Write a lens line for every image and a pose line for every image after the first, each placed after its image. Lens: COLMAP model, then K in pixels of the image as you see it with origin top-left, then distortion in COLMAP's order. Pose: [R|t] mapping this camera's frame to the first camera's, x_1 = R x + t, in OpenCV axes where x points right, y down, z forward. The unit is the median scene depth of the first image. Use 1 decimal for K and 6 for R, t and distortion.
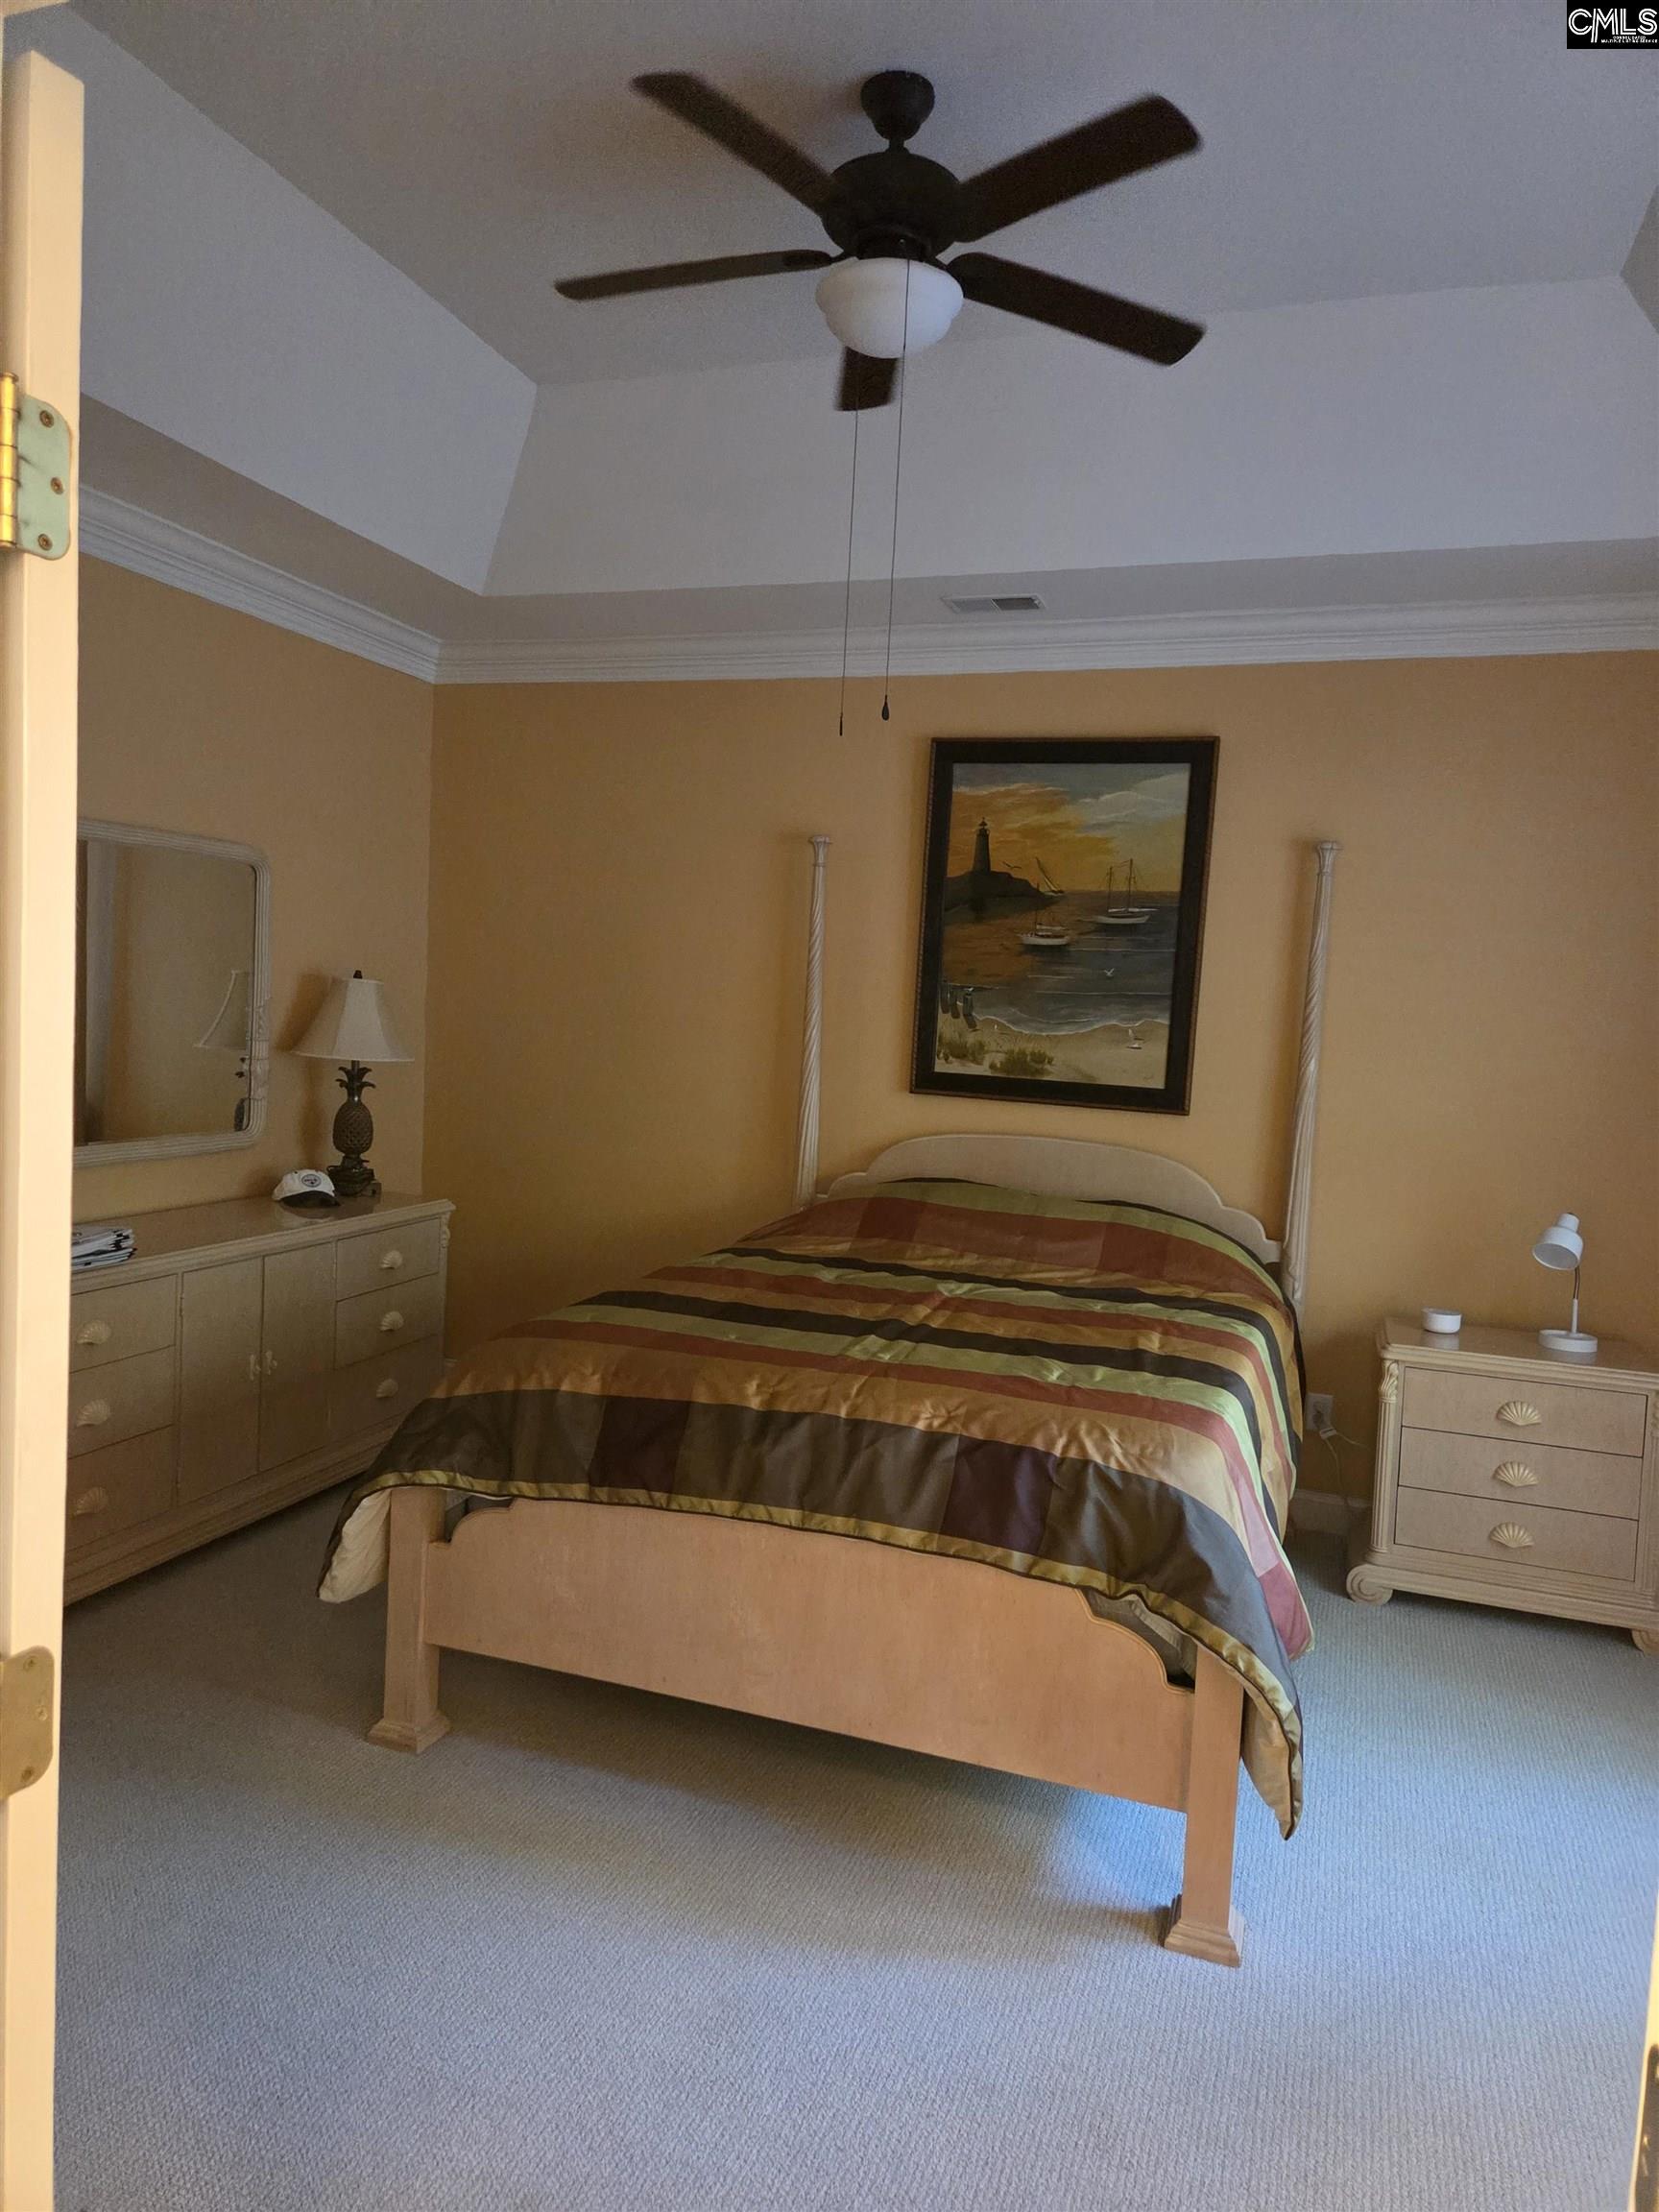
lens RADIAL K [[1476.9, 0, 839.1], [0, 1476.9, 1105.6], [0, 0, 1]] dist [0.029837, -0.018691]
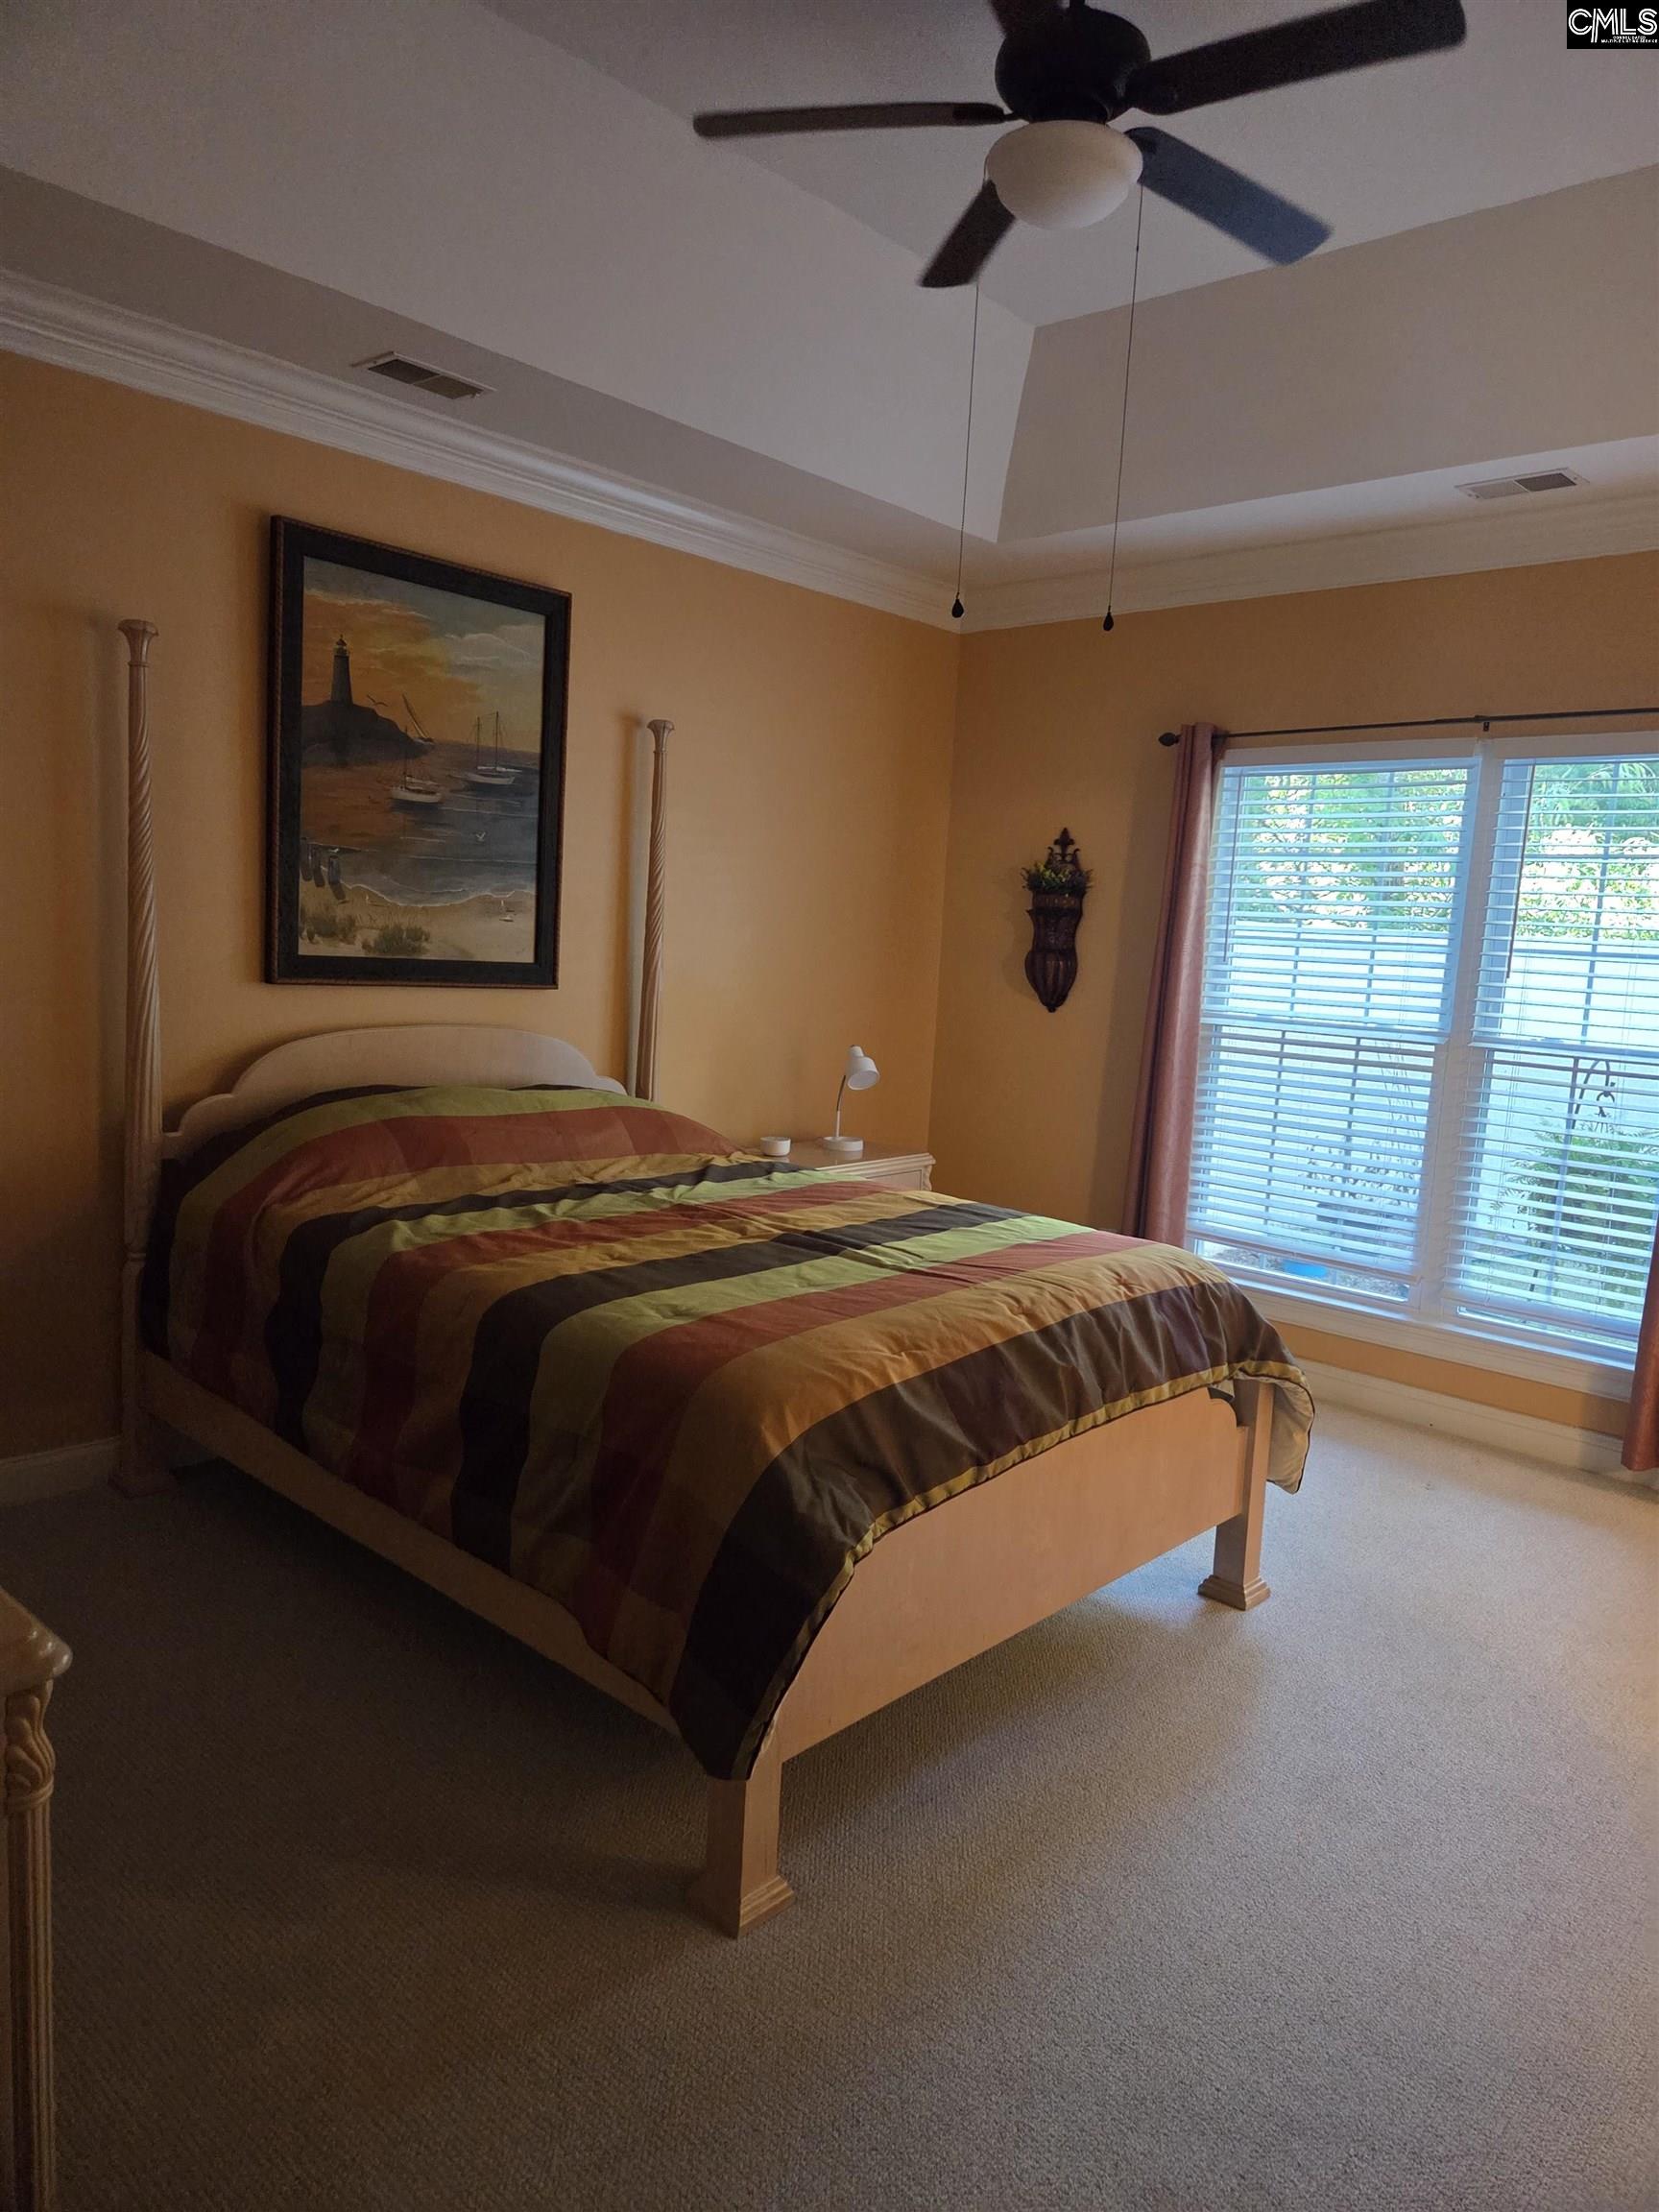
lens RADIAL K [[1476.9, 0, 836.4], [0, 1476.9, 1109.2], [0, 0, 1]] dist [0.029837, -0.018691]
pose [[0.384371, -0.144726, 0.911764, -0.576372], [0.023896, 0.988864, 0.146891, -0.052371], [-0.922869, -0.034673, 0.383549, 0.437583]]
